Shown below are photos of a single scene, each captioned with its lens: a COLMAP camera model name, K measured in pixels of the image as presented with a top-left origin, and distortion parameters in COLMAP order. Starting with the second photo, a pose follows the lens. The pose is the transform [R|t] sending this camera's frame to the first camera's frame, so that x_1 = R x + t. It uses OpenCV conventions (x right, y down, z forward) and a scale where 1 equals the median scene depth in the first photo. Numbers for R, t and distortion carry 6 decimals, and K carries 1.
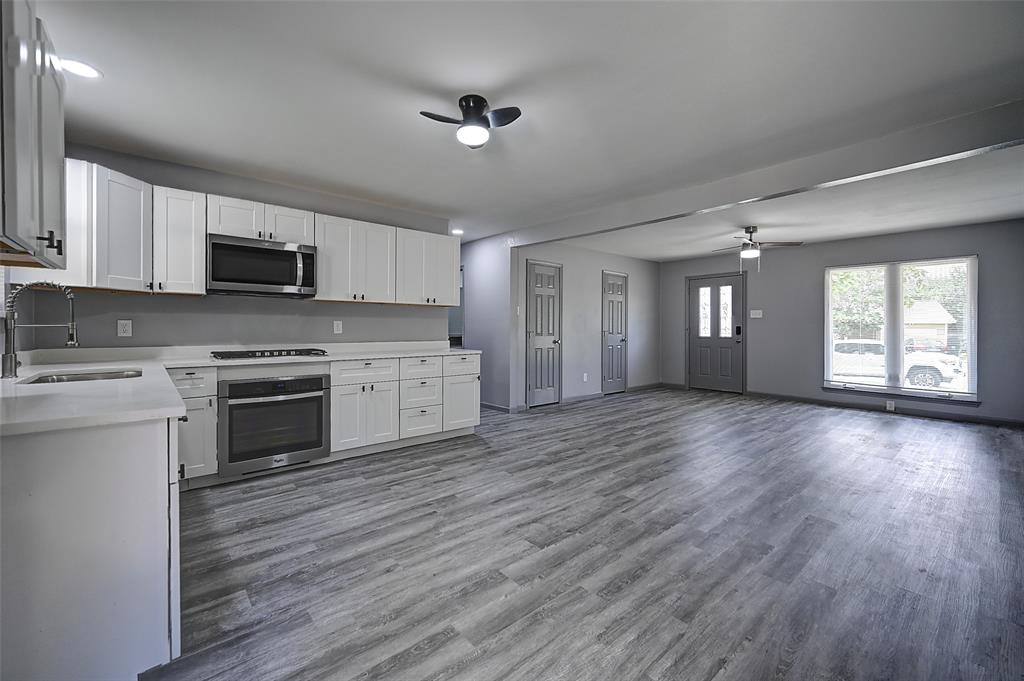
lens RADIAL K [[419.1, 0, 469.9], [0, 419.1, 329.1], [0, 0, 1]] dist [-0.001478, -0.000227]
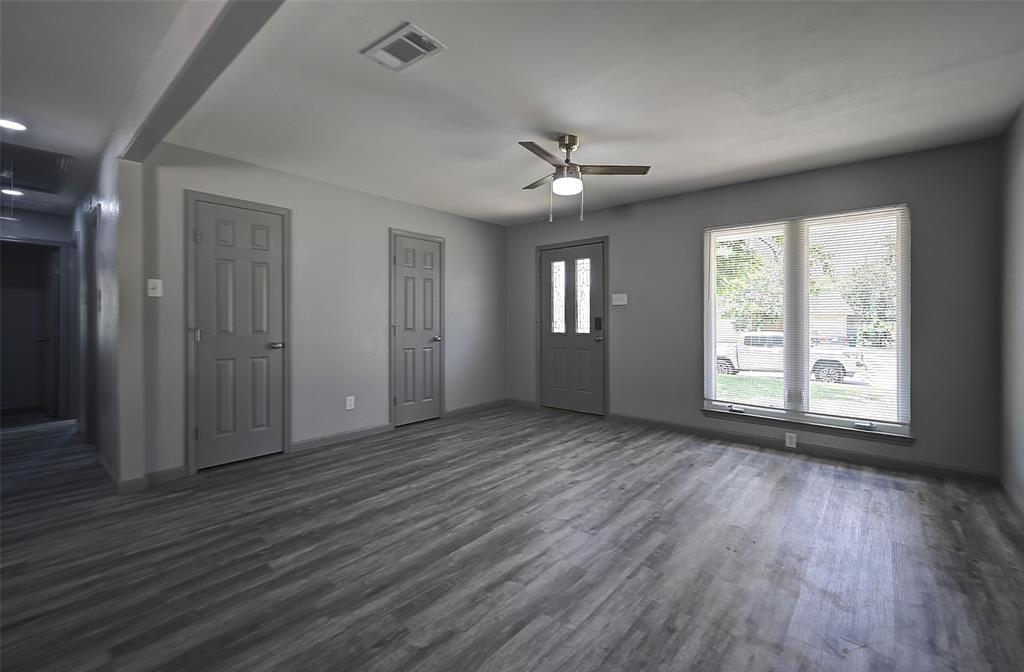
lens RADIAL K [[431.9, 0, 491.9], [0, 431.9, 322.7], [0, 0, 1]] dist [0.001962, 0.000043]
pose [[0.985885, -0.003329, 0.167391, 0.365882], [0.002868, 0.999991, 0.002995, -0.001310], [-0.167399, -0.002472, 0.985886, 0.349651]]
